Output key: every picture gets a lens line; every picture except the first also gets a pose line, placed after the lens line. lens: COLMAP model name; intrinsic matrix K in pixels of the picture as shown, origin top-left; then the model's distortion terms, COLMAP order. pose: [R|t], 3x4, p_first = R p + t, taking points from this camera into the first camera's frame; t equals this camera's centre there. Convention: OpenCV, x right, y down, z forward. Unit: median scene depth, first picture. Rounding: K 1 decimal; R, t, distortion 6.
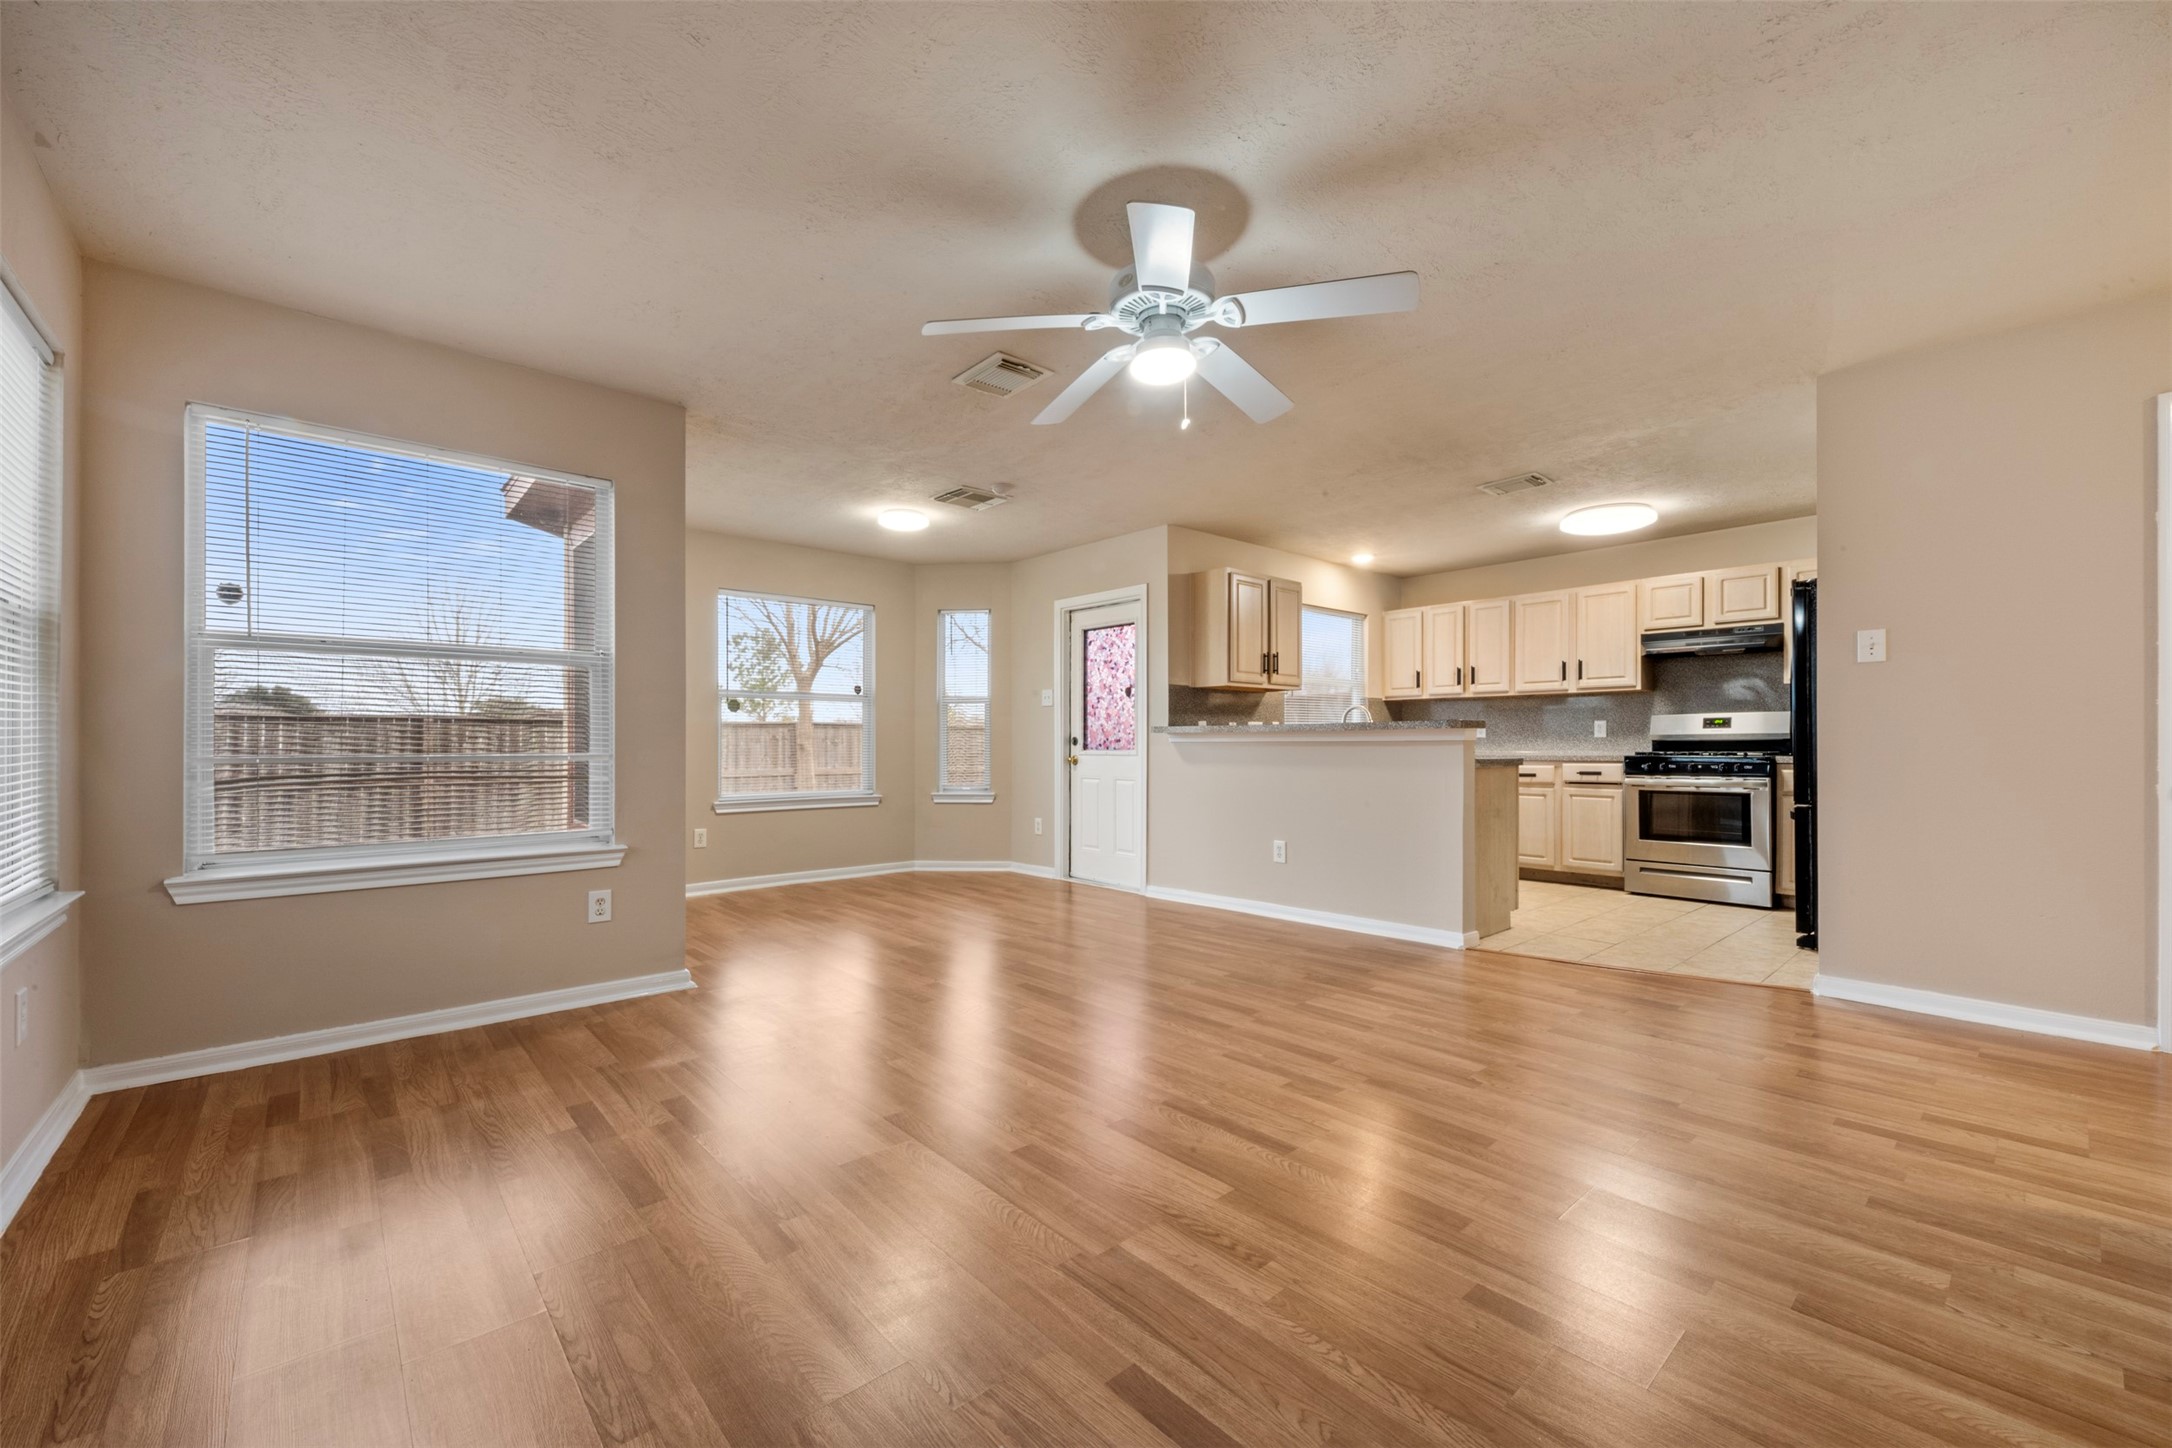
lens RADIAL K [[863.5, 0, 1071.4], [0, 863.5, 734.8], [0, 0, 1]] dist [0.012870, -0.004776]
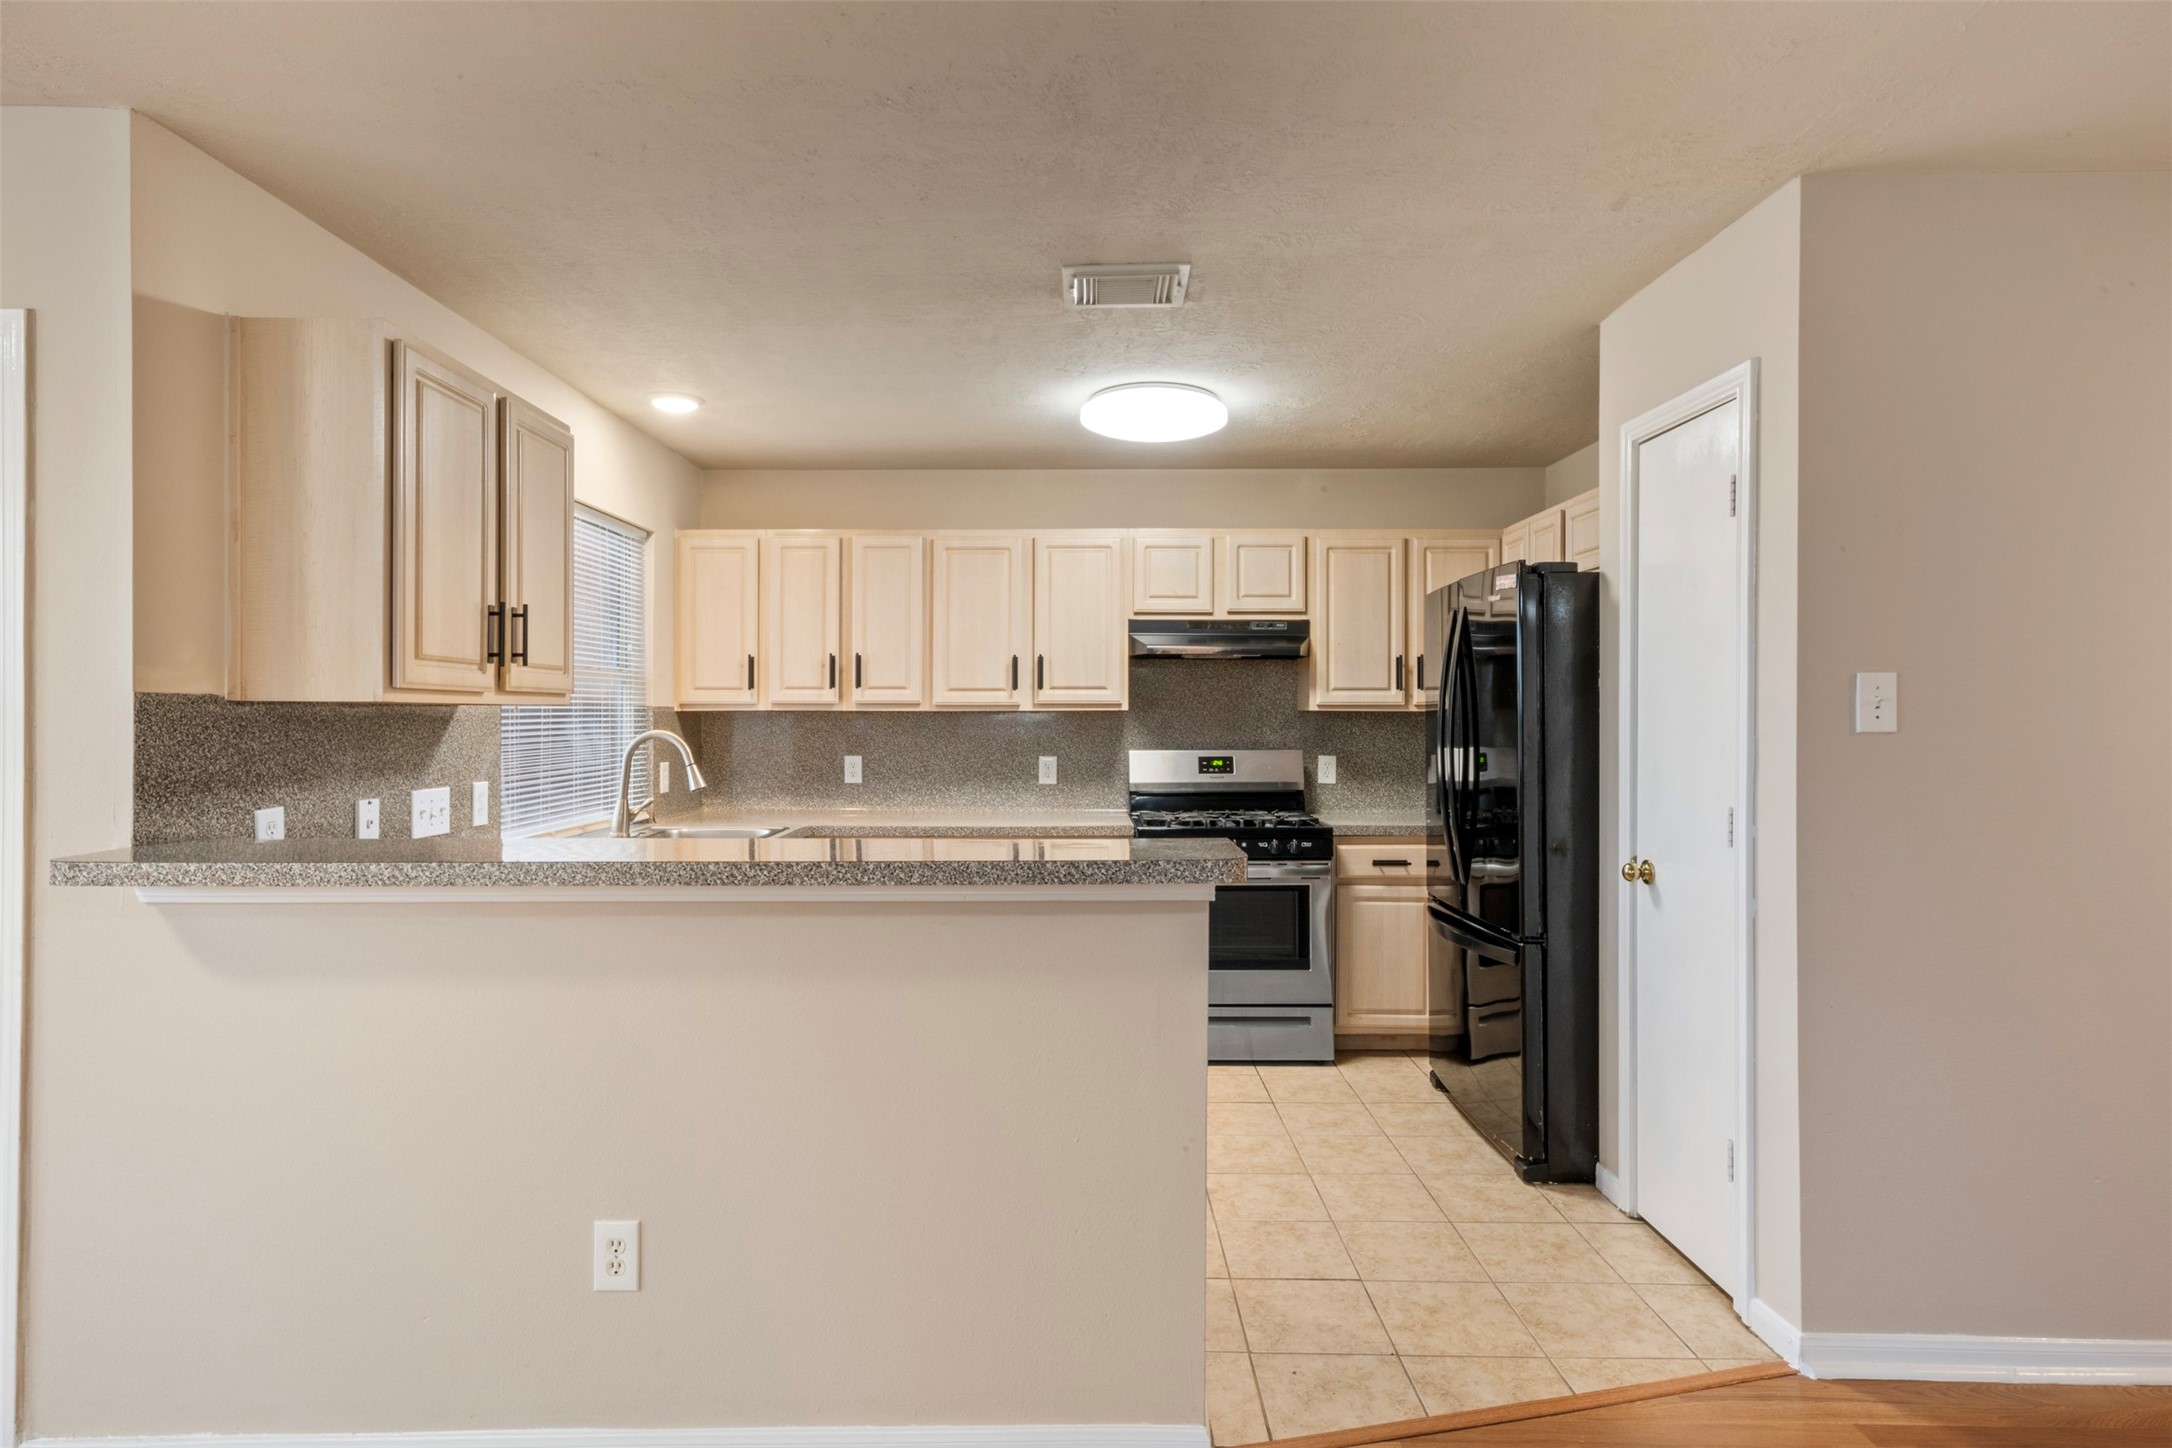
lens RADIAL K [[1128.5, 0, 1069.4], [0, 1128.5, 719.1], [0, 0, 1]] dist [0.013313, -0.001025]
pose [[0.664185, -0.000509, 0.747568, 0.036135], [-0.008483, 0.999930, 0.008218, -0.051486], [-0.747520, -0.011800, 0.664134, 0.497218]]
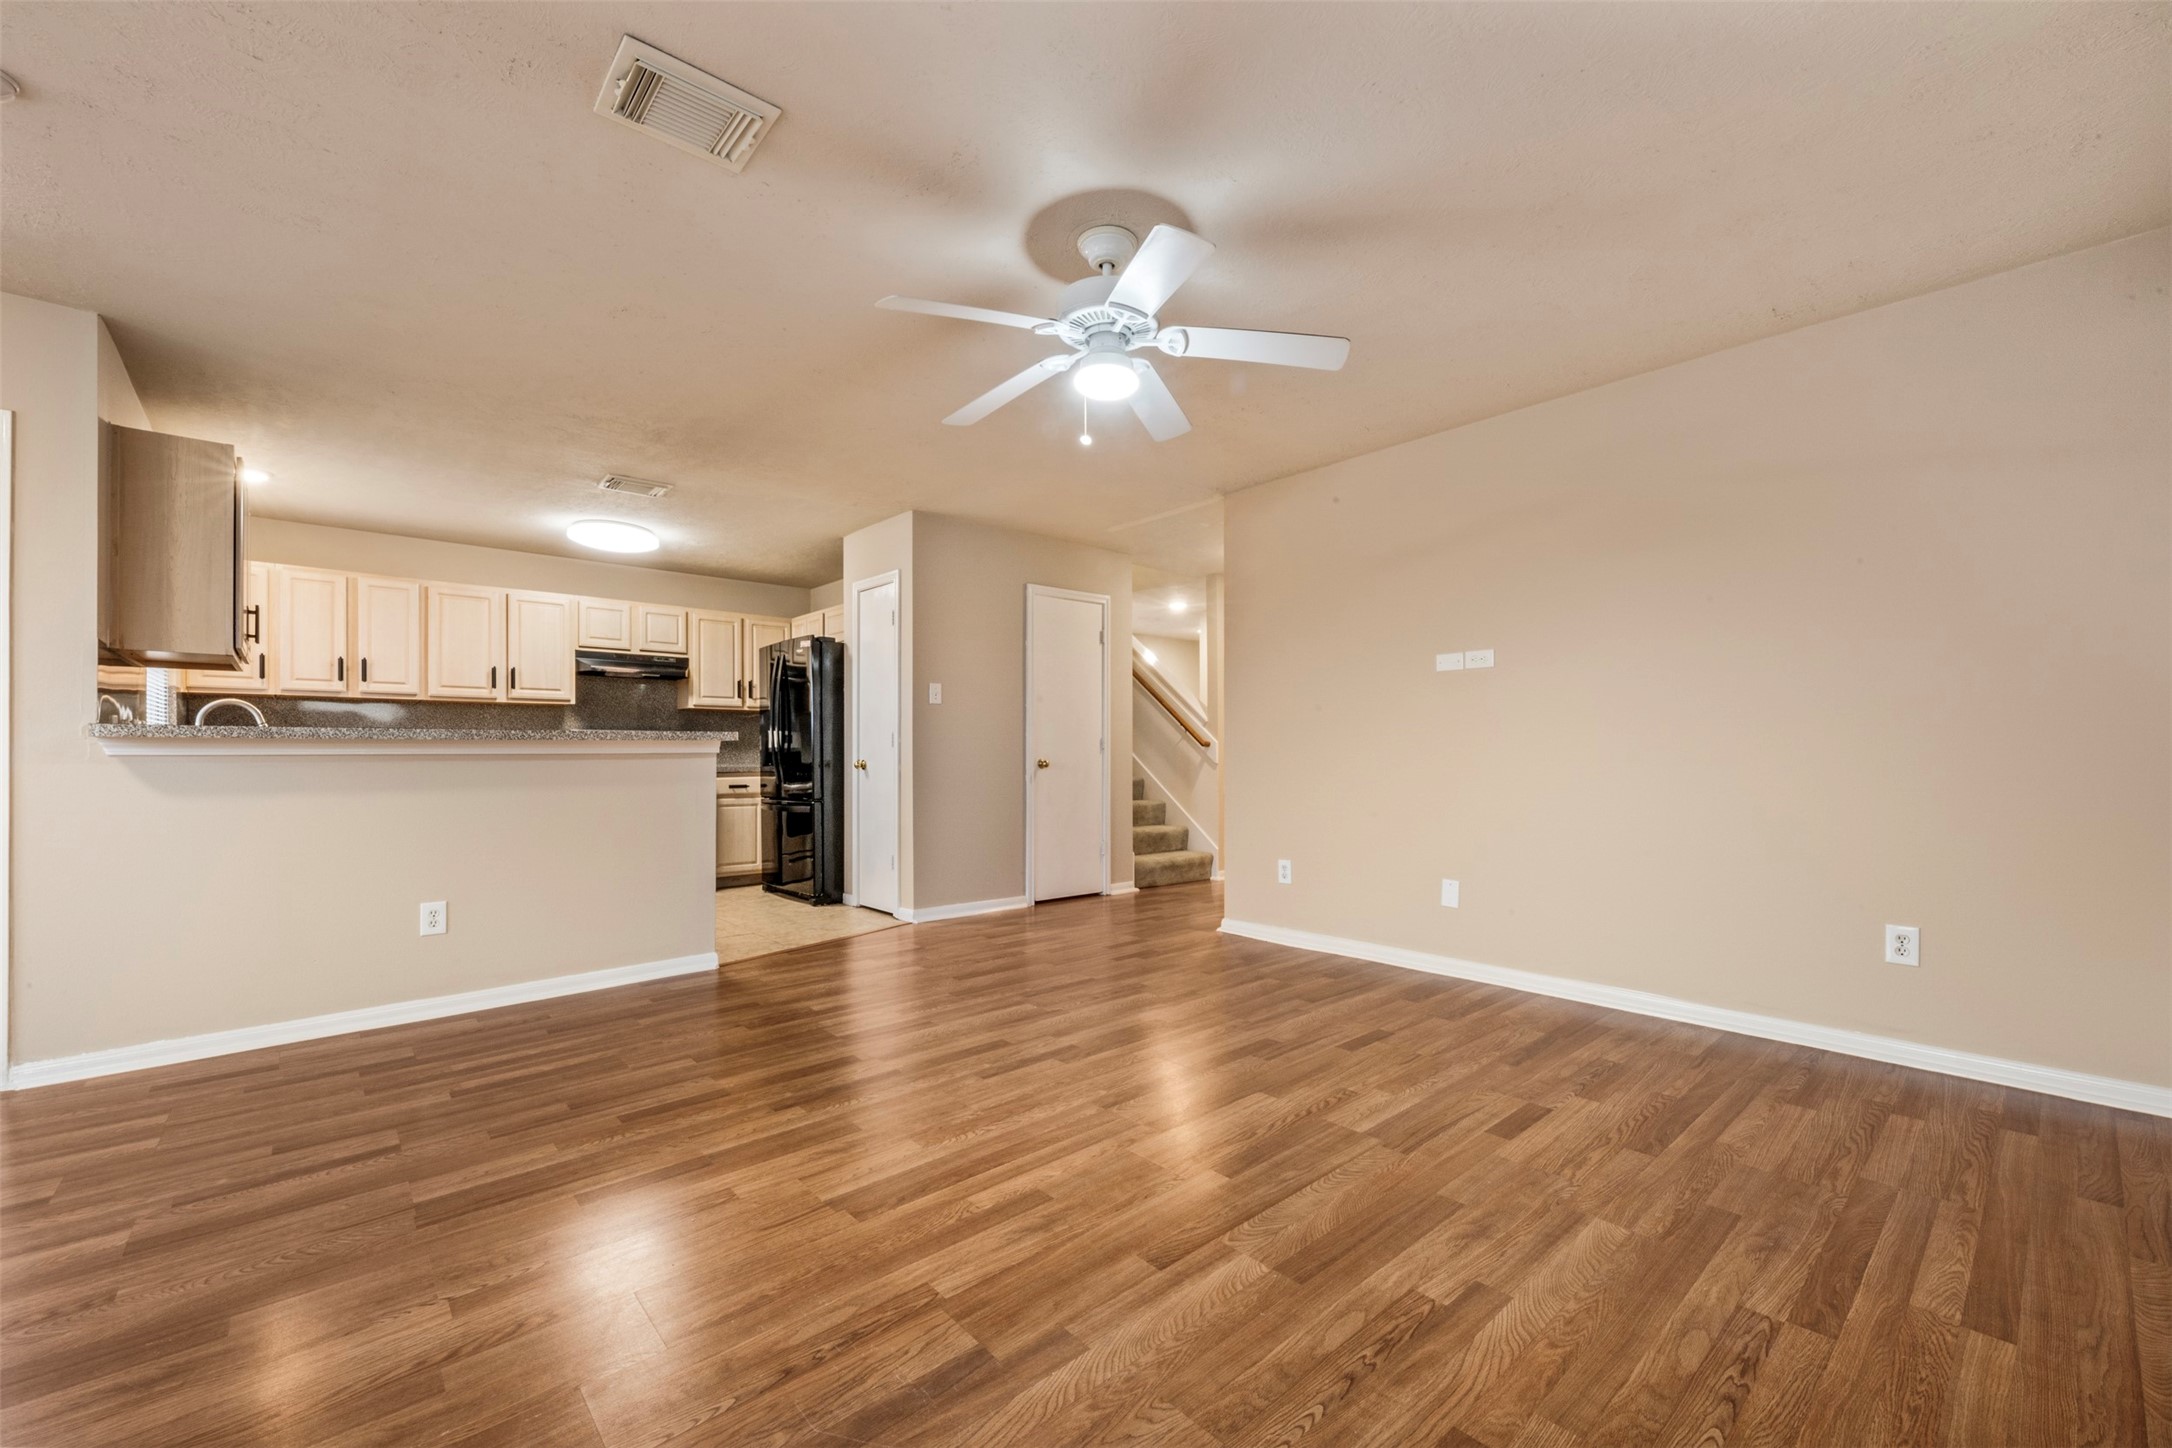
lens RADIAL K [[863.5, 0, 1082.0], [0, 863.5, 754.4], [0, 0, 1]] dist [0.012870, -0.004776]
pose [[-0.011421, 0.001613, 0.999933, -0.359960], [-0.006441, 0.999978, -0.001687, 0.004609], [-0.999914, -0.006460, -0.011410, 0.411732]]
